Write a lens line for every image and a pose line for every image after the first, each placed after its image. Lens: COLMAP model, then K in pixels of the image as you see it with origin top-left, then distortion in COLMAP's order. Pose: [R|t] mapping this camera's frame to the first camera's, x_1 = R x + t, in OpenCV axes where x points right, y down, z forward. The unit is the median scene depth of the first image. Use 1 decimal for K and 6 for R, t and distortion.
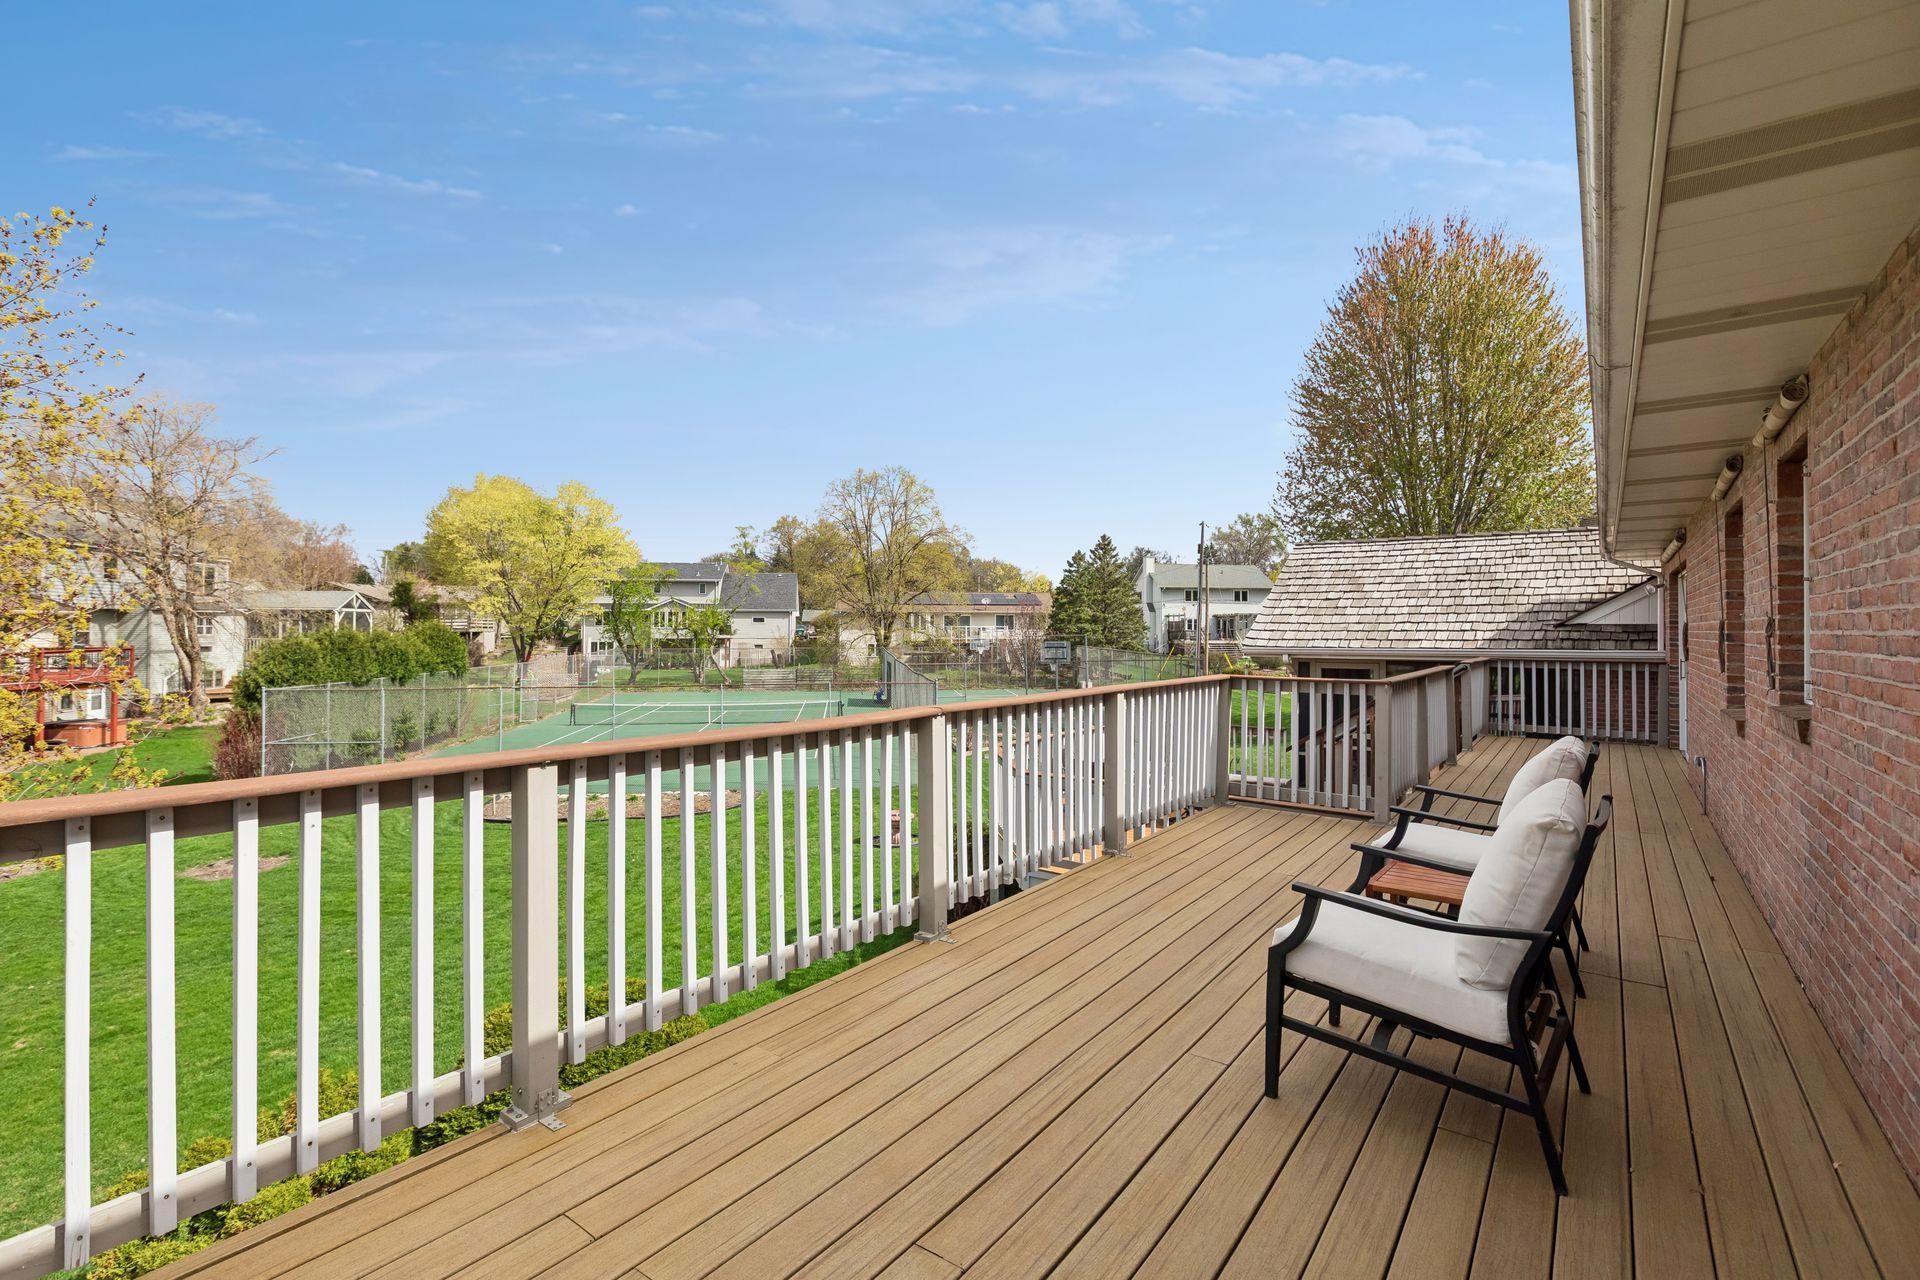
lens RADIAL K [[893.3, 0, 945.7], [0, 893.3, 627.4], [0, 0, 1]] dist [-0.001504, -0.004720]
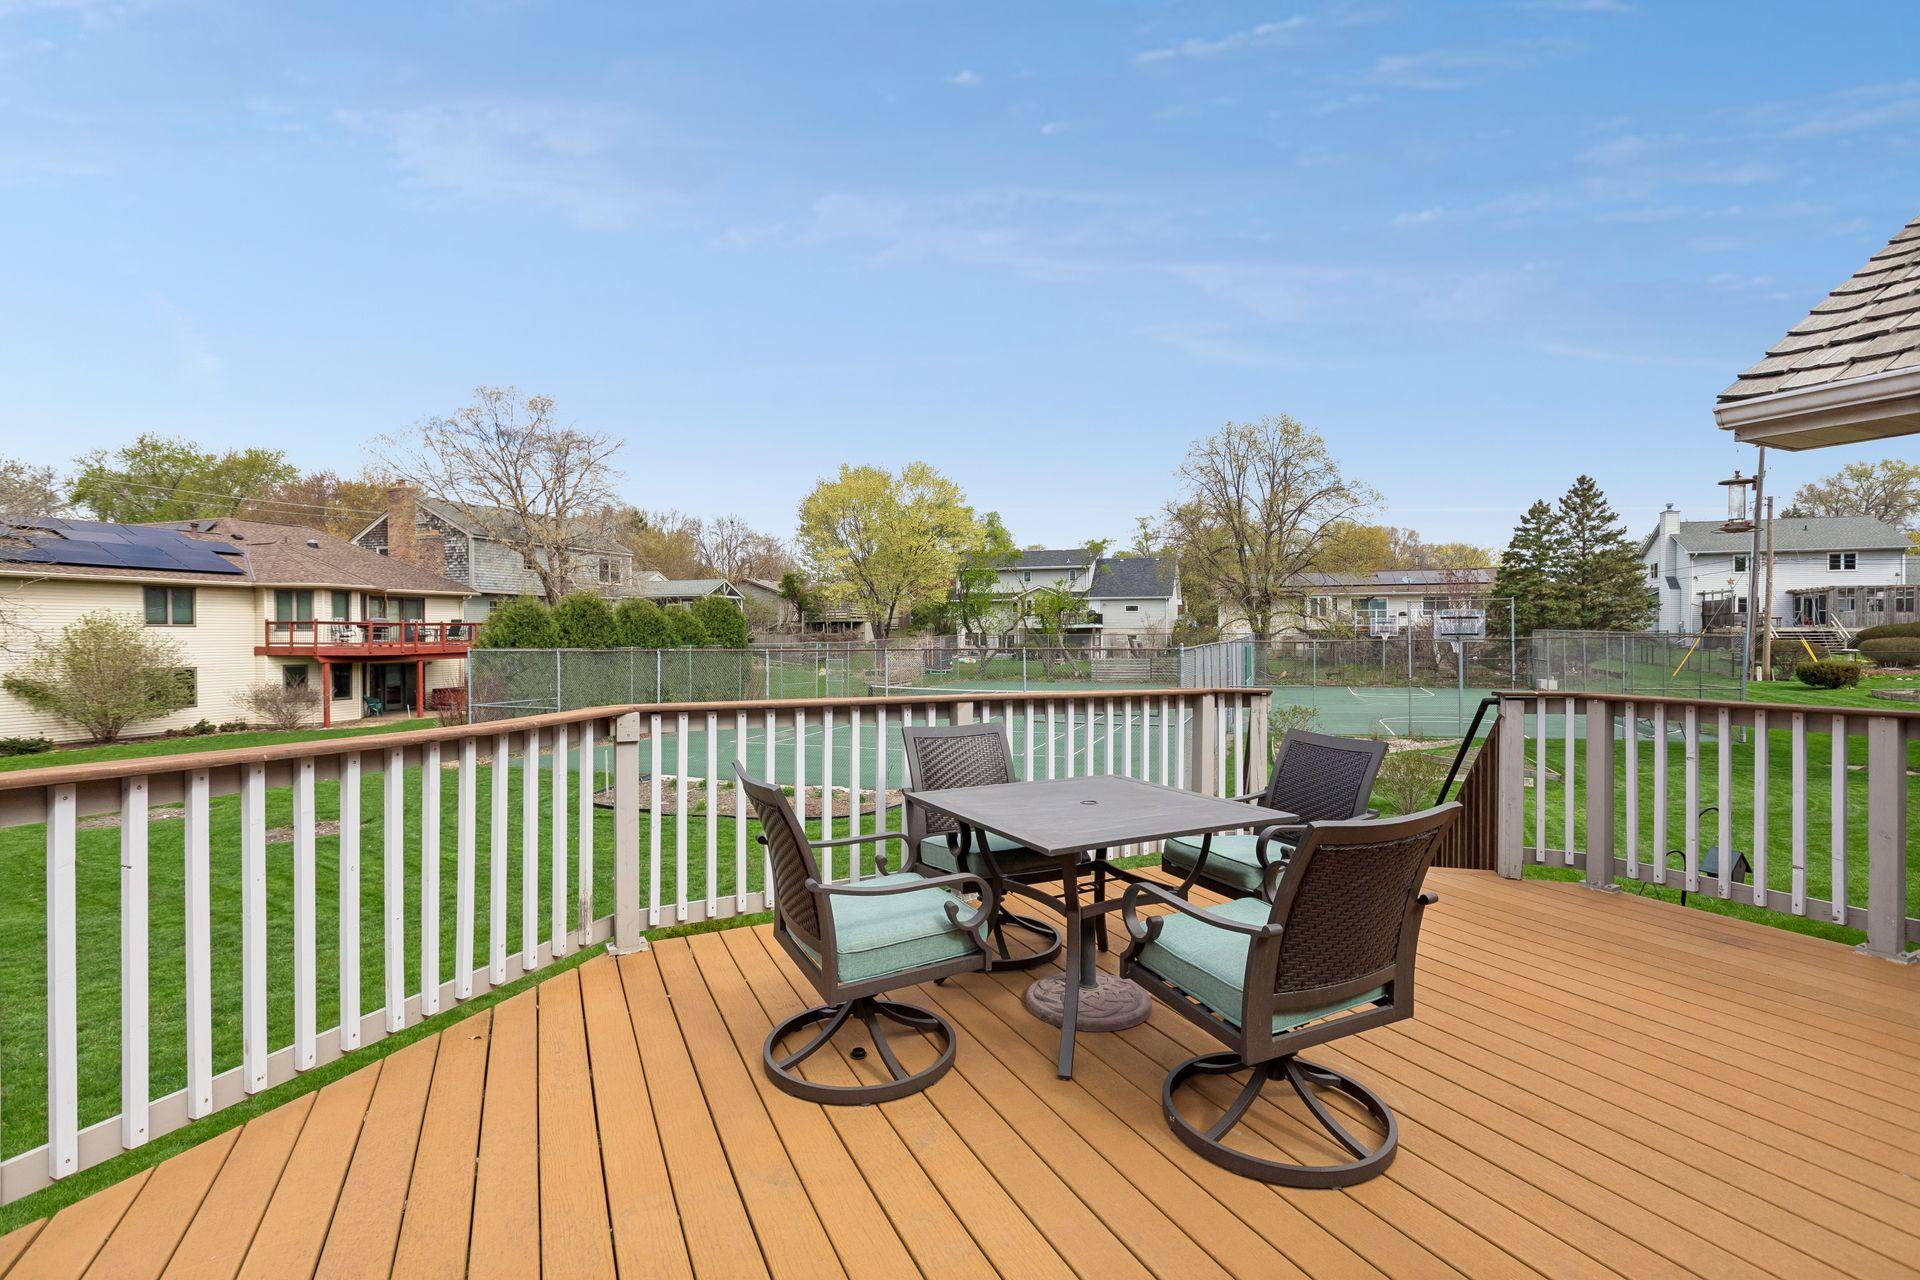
lens RADIAL K [[893.3, 0, 945.7], [0, 893.3, 627.4], [0, 0, 1]] dist [-0.001504, -0.004720]
pose [[0.887432, -0.004811, -0.460914, 0.052029], [0.003029, 0.999985, -0.004608, 0.018053], [0.460929, 0.002693, 0.887433, 0.130415]]
